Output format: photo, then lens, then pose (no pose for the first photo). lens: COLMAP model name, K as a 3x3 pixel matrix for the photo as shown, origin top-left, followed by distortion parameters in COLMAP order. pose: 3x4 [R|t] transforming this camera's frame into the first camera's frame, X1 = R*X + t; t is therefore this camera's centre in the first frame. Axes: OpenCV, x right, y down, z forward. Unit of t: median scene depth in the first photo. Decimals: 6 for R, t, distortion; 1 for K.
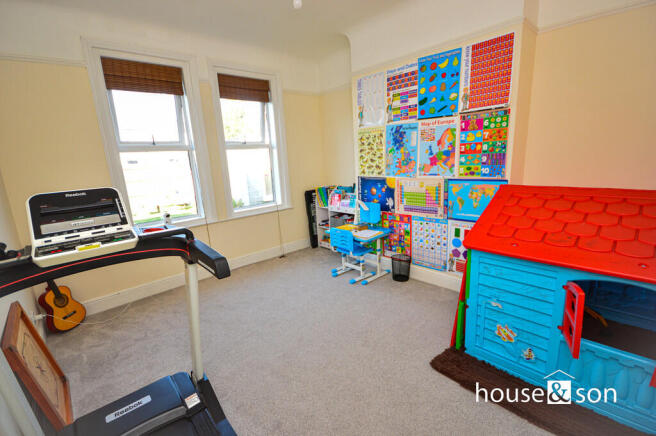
lens RADIAL K [[294.8, 0, 328.9], [0, 294.8, 217.3], [0, 0, 1]] dist [0.003066, 0.000921]
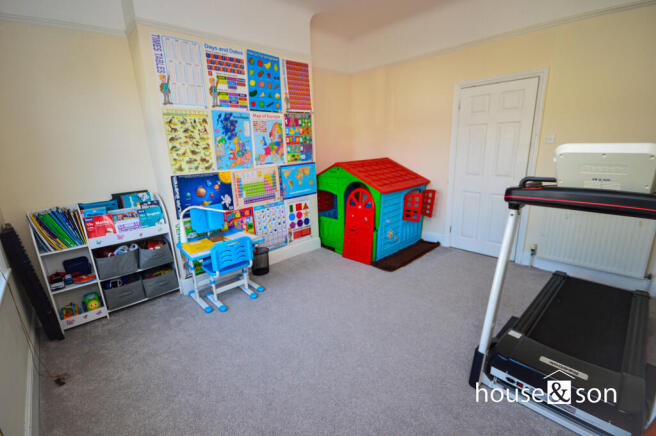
lens RADIAL K [[294.8, 0, 329.3], [0, 294.8, 219.9], [0, 0, 1]] dist [0.003066, 0.000921]
pose [[-0.024617, -0.198376, 0.979817, -0.760458], [0.248969, 0.948016, 0.198193, -0.104137], [-0.968199, 0.248823, 0.026052, 0.787639]]
